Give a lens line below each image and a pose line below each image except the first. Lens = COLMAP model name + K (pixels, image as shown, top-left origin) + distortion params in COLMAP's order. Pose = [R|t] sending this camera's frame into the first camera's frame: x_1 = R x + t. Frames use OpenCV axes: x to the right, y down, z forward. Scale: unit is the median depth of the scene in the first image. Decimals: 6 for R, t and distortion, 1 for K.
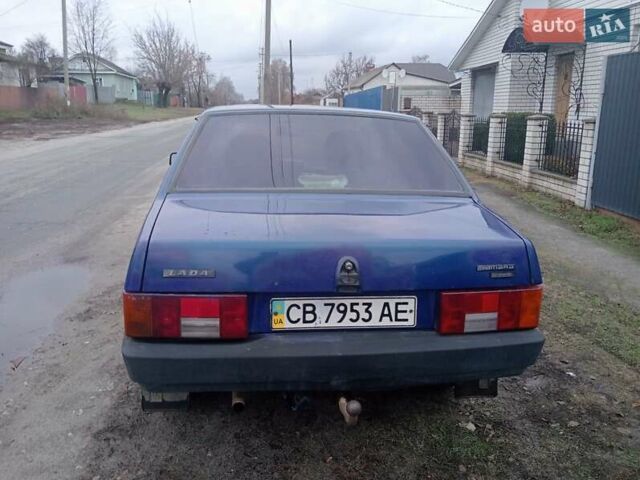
lens RADIAL K [[531.0, 0, 312.2], [0, 531.0, 238.0], [0, 0, 1]] dist [0.114847, -0.235122]
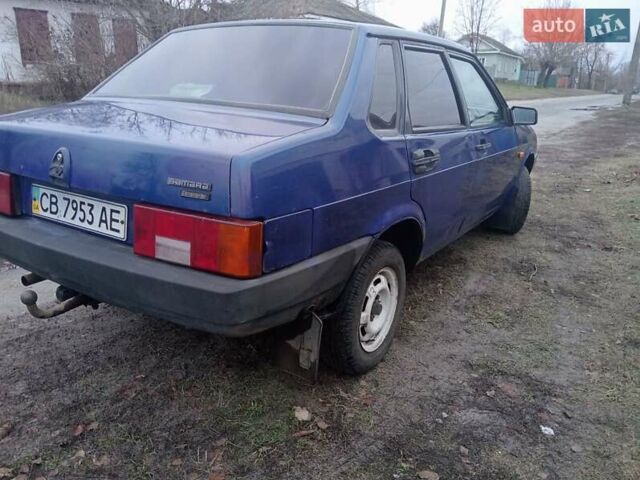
lens RADIAL K [[540.5, 0, 320.0], [0, 540.5, 240.0], [0, 0, 1]] dist [-0.007915, -0.018105]
pose [[0.759606, 0.184200, -0.623754, 0.992975], [-0.167482, 0.982111, 0.086067, 0.035466], [0.628449, 0.039091, 0.776868, 0.518125]]
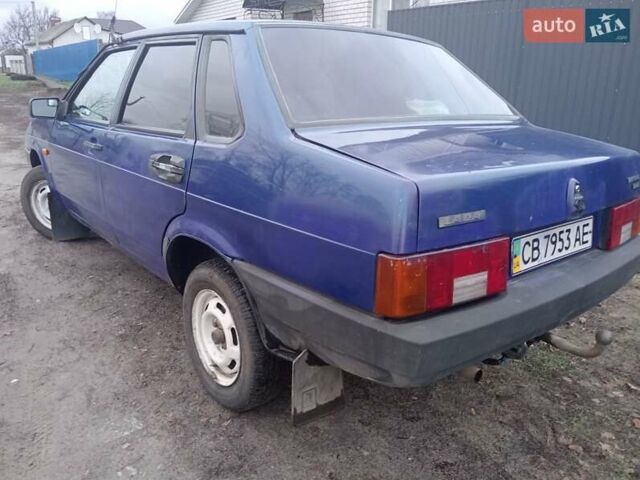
lens RADIAL K [[540.5, 0, 320.0], [0, 540.5, 240.0], [0, 0, 1]] dist [-0.007915, -0.018105]
pose [[0.847307, -0.151875, 0.508925, -0.735619], [0.117389, 0.988096, 0.099429, -0.003698], [-0.517967, -0.024505, 0.855049, 0.416218]]
